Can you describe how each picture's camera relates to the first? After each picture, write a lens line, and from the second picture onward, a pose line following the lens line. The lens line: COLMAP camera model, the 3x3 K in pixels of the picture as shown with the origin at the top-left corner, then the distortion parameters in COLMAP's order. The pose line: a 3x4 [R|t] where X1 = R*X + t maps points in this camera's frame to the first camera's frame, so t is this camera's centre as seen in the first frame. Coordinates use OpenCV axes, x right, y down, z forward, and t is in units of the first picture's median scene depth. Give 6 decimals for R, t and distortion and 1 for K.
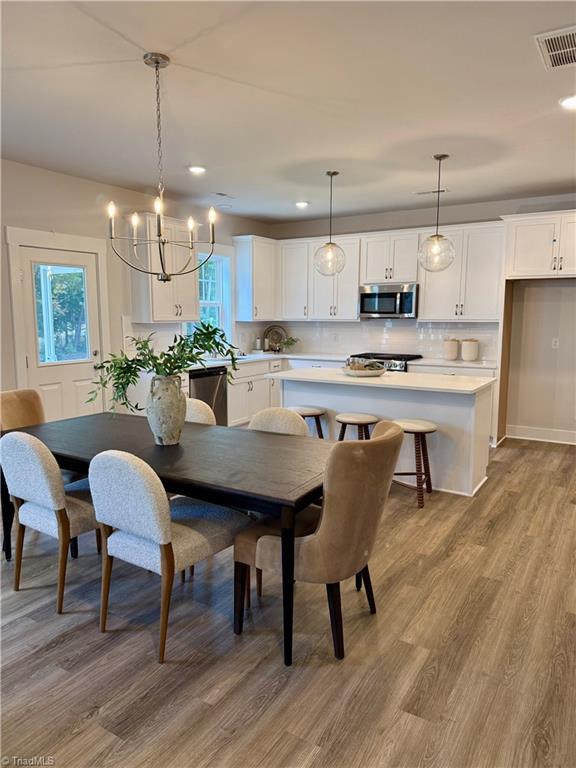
lens RADIAL K [[542.8, 0, 290.0], [0, 542.8, 394.5], [0, 0, 1]] dist [0.006407, -0.002883]
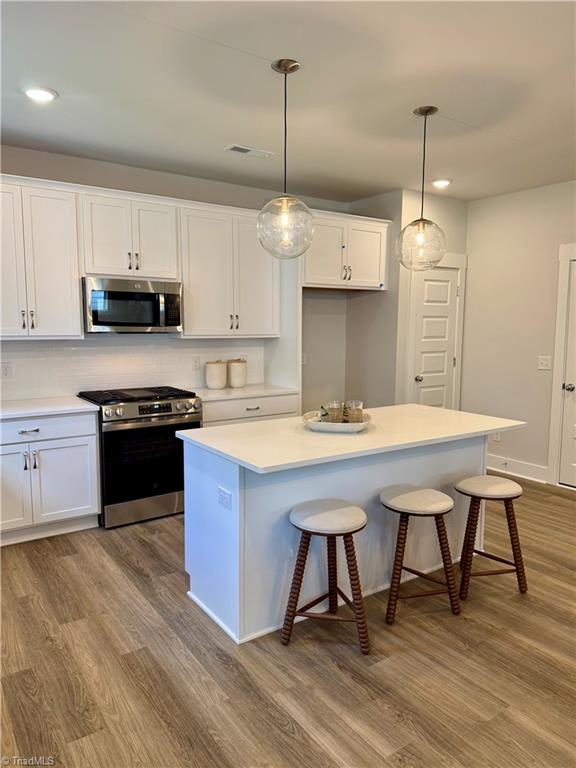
lens RADIAL K [[542.8, 0, 290.0], [0, 542.8, 394.5], [0, 0, 1]] dist [0.006407, -0.002883]
pose [[0.403520, -0.108593, 0.908504, -0.341455], [0.128230, 0.989844, 0.061361, -0.092030], [-0.905941, 0.091737, 0.413347, 0.625149]]
